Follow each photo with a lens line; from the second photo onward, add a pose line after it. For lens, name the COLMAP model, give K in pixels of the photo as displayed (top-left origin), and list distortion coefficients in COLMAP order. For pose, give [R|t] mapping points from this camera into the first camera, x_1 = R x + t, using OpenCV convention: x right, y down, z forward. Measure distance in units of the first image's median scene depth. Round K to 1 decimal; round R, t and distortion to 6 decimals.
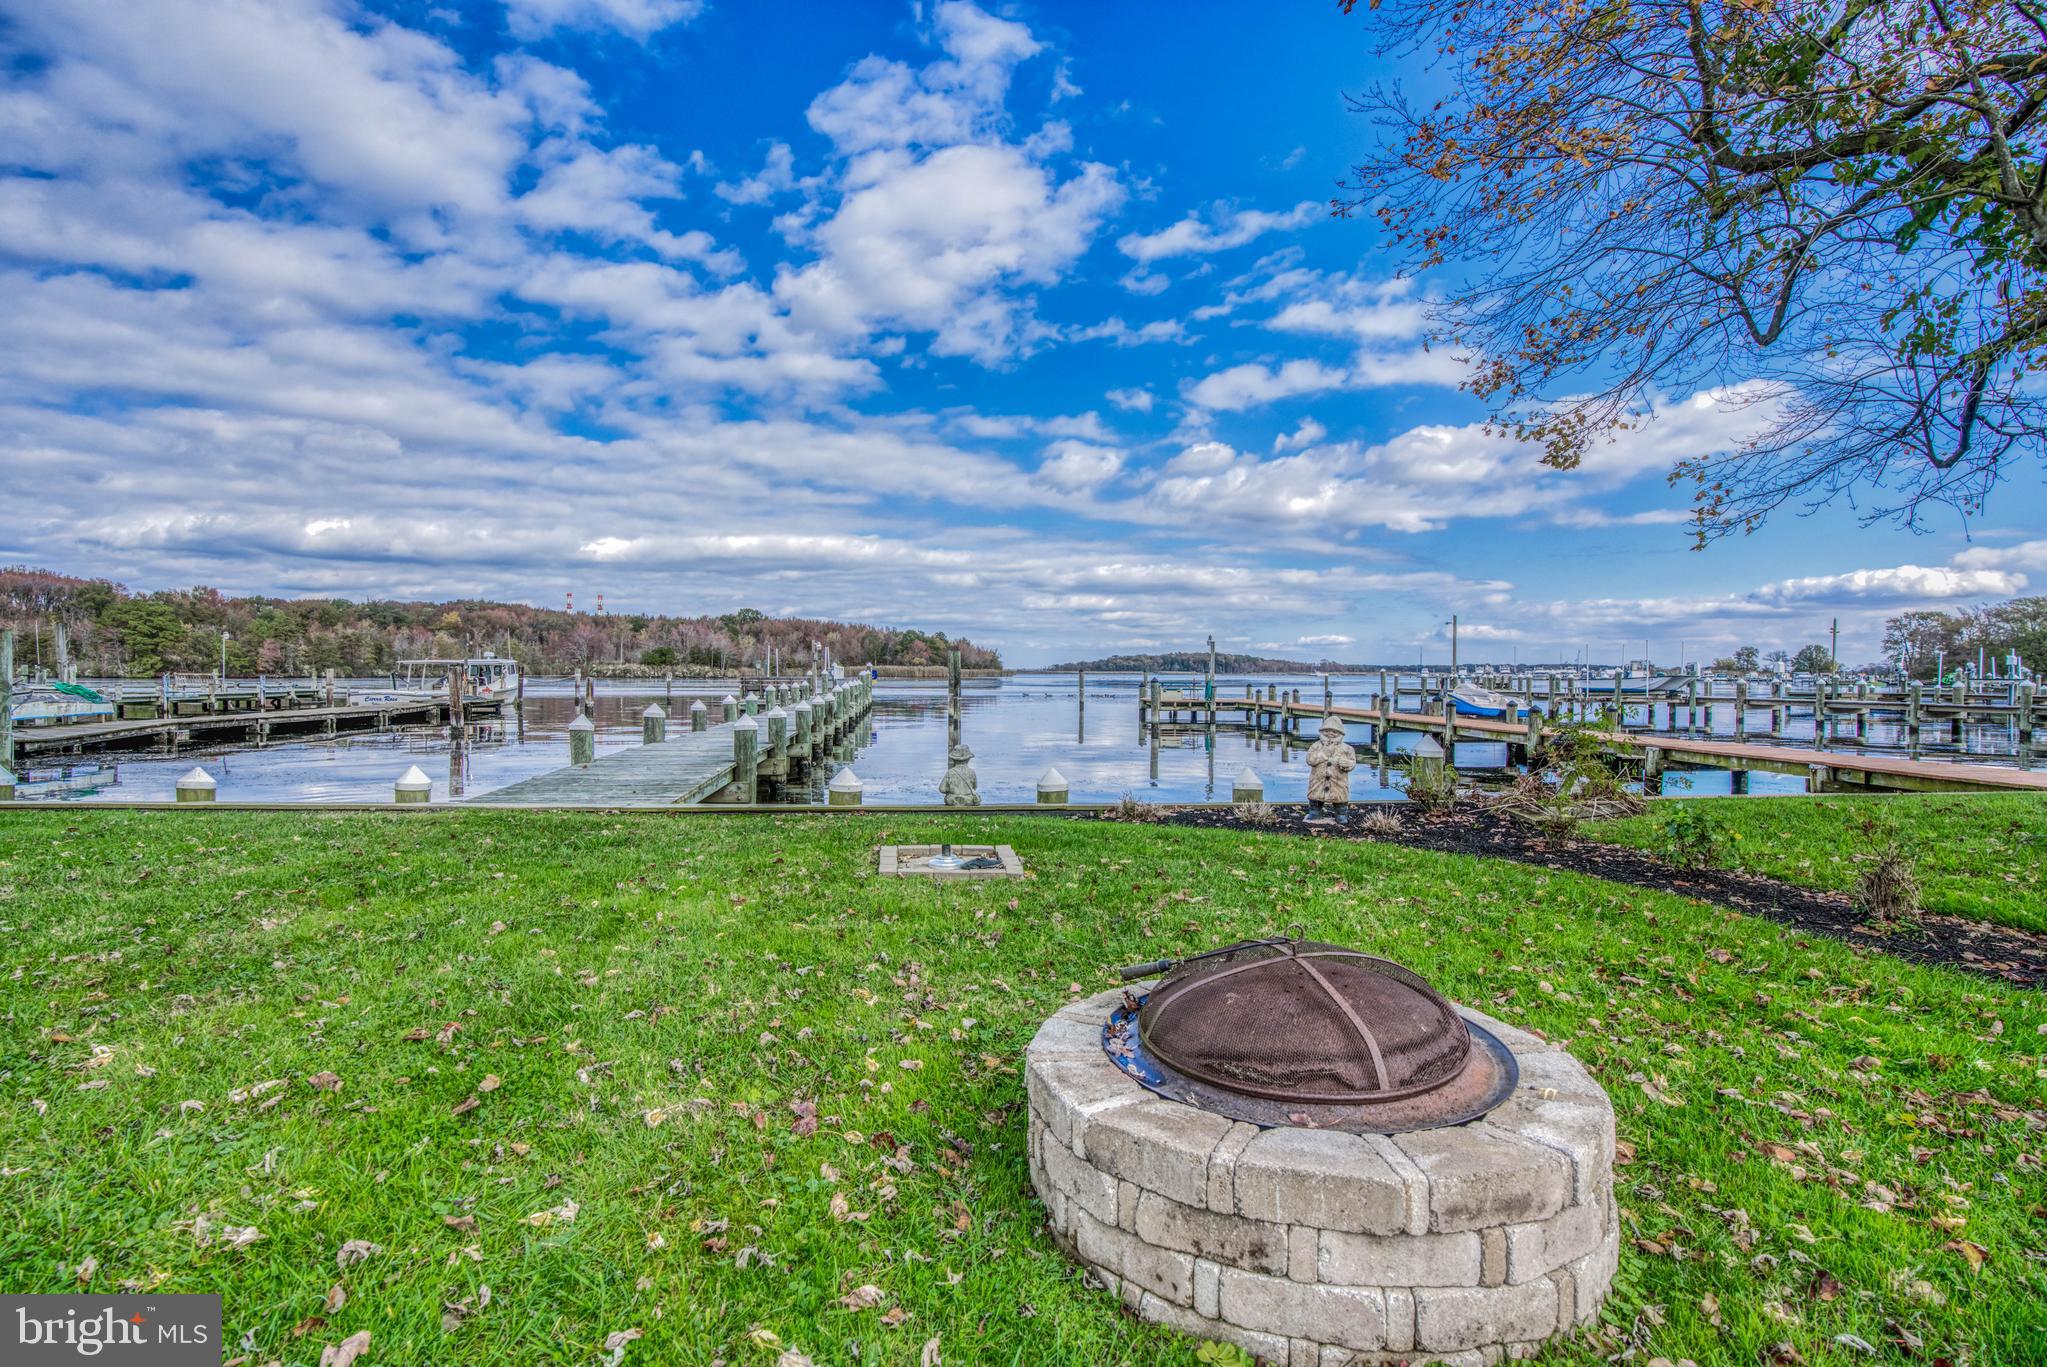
lens RADIAL K [[939.4, 0, 1003.6], [0, 939.4, 690.4], [0, 0, 1]] dist [-0.069460, 0.027026]
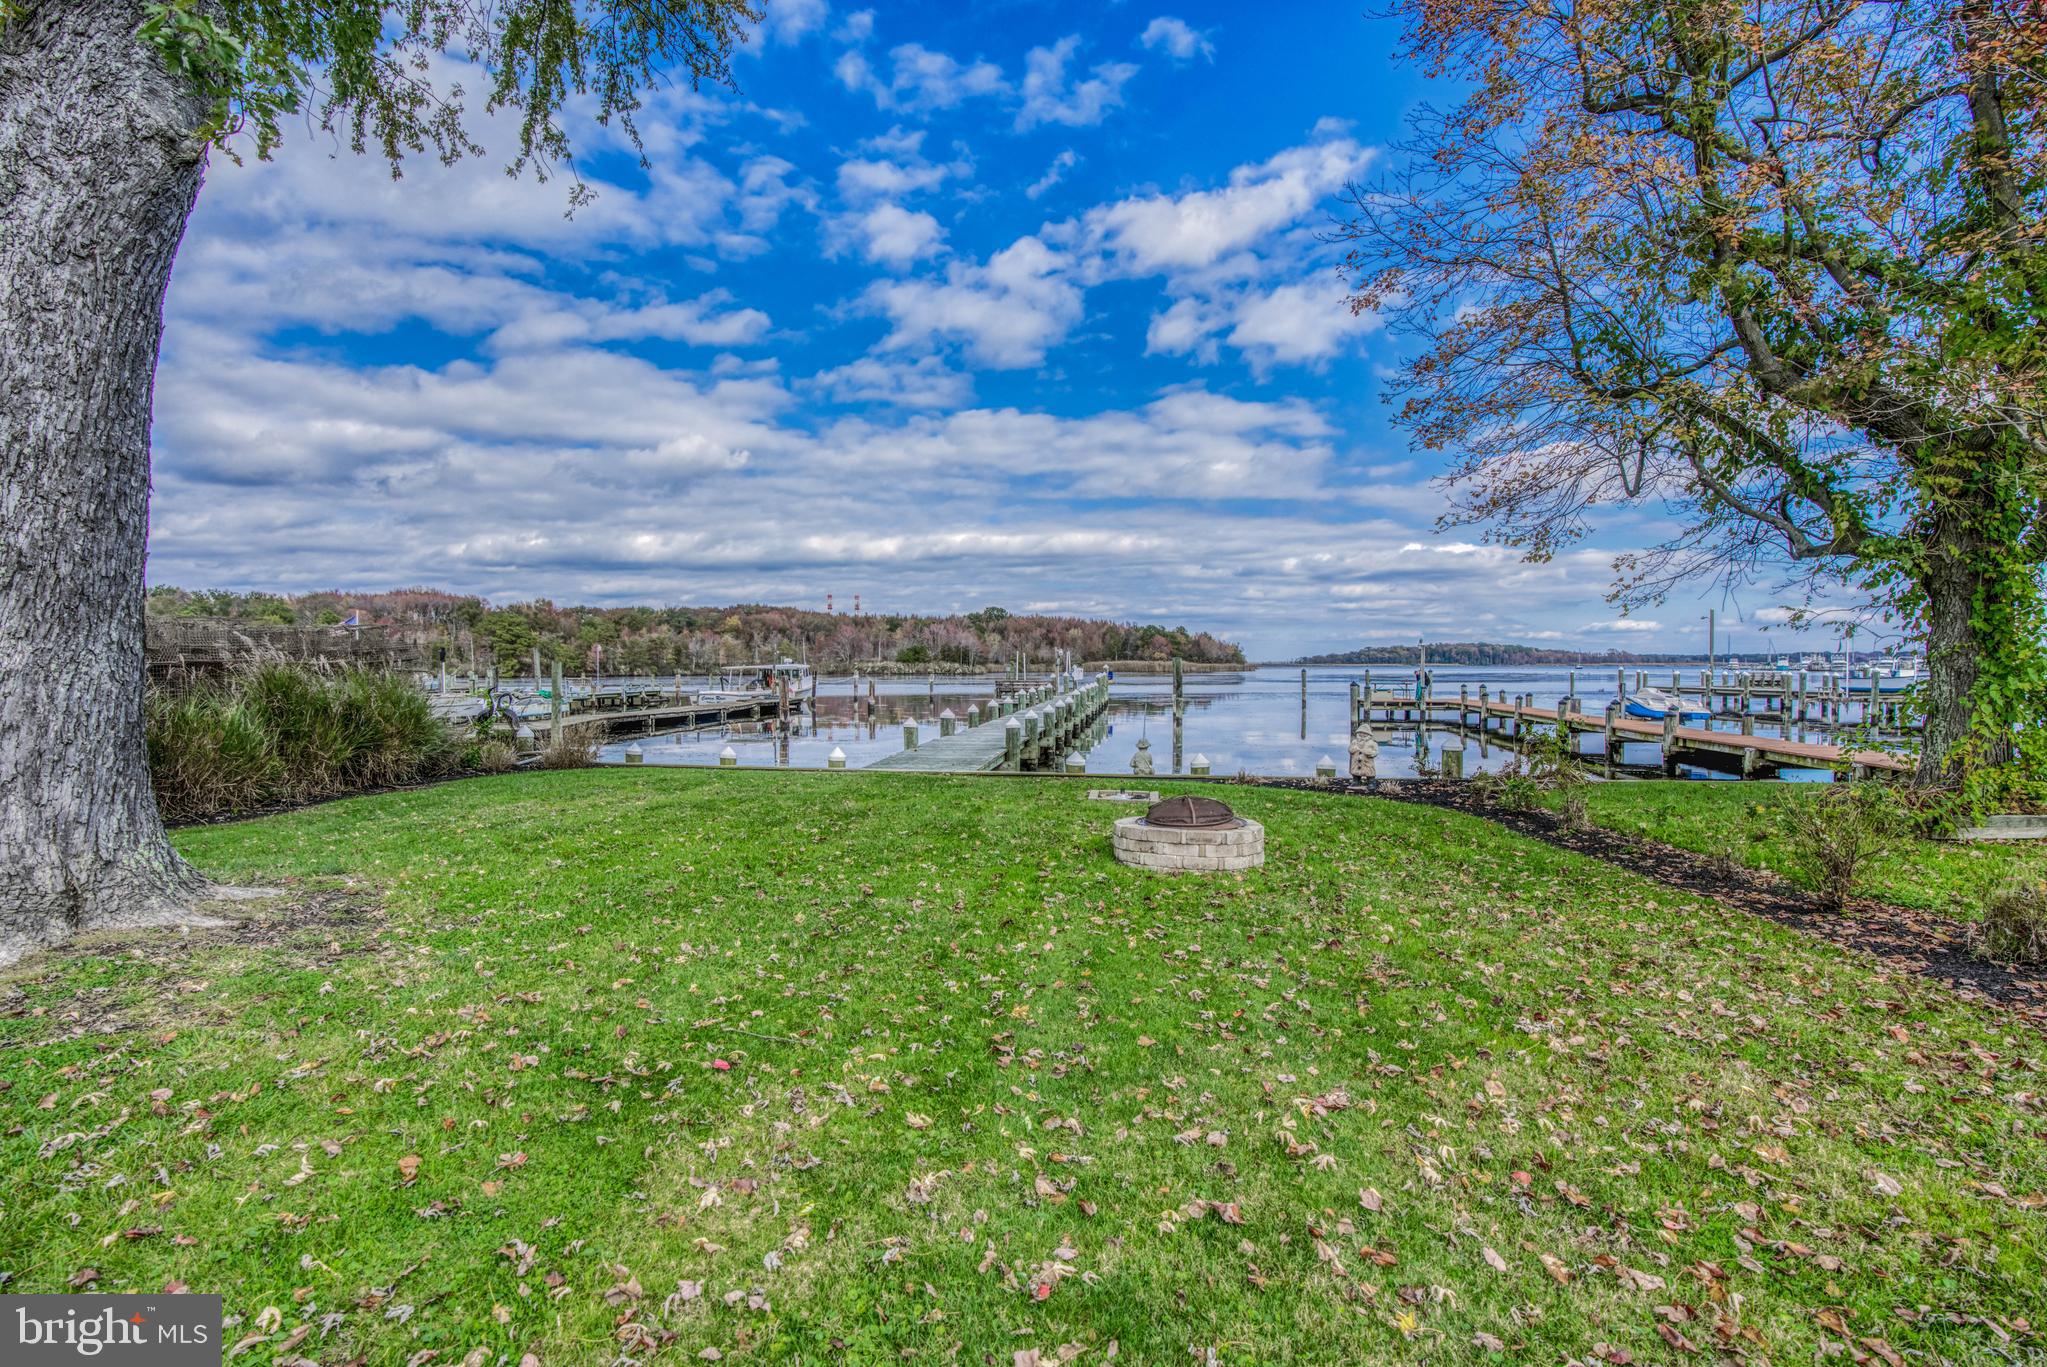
lens RADIAL K [[939.4, 0, 1003.6], [0, 939.4, 690.4], [0, 0, 1]] dist [-0.069460, 0.027026]
pose [[0.967424, -0.001129, -0.253159, 0.024825], [0.002680, 0.999980, 0.005782, -0.007048], [0.253147, -0.006272, 0.967407, -0.123863]]
